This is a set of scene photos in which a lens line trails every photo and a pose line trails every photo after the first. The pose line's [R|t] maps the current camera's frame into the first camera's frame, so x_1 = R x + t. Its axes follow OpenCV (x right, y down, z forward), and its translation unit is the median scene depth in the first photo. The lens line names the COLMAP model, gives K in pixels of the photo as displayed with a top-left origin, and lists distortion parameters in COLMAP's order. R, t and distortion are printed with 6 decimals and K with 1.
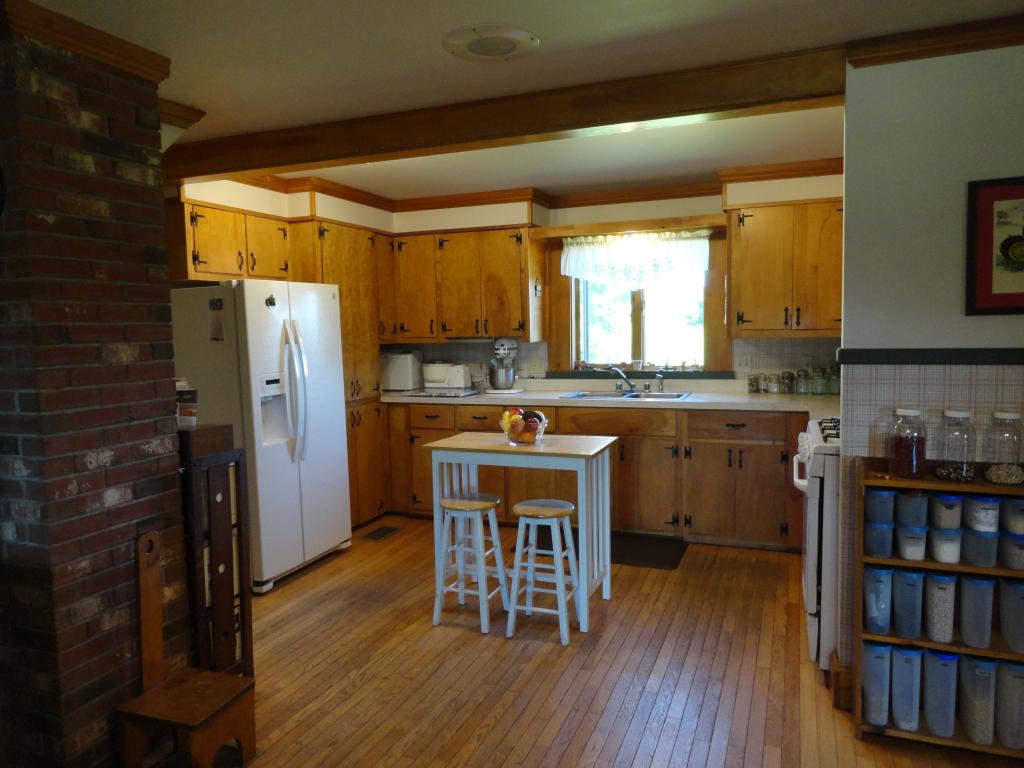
lens RADIAL K [[703.3, 0, 514.6], [0, 703.3, 382.4], [0, 0, 1]] dist [-0.008804, 0.010726]
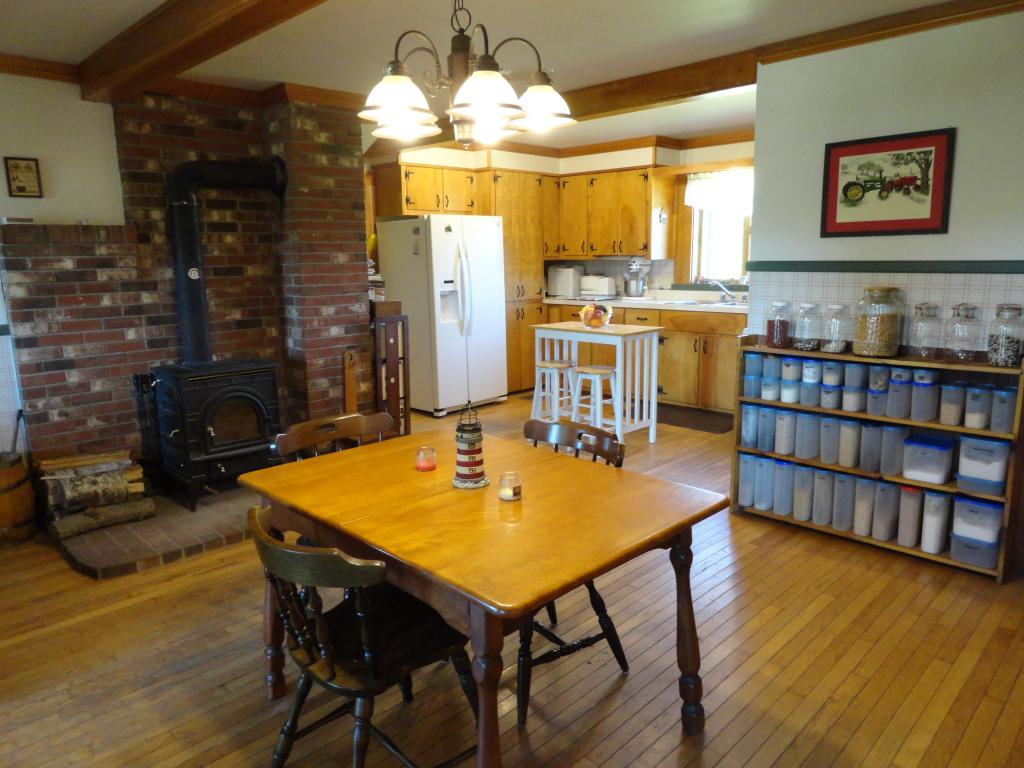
lens RADIAL K [[703.3, 0, 515.9], [0, 703.3, 382.6], [0, 0, 1]] dist [-0.008804, 0.010726]
pose [[0.921912, 0.077041, -0.379661, 0.555678], [-0.036114, 0.992850, 0.113775, 0.052911], [0.385712, -0.091180, 0.918103, -0.533782]]
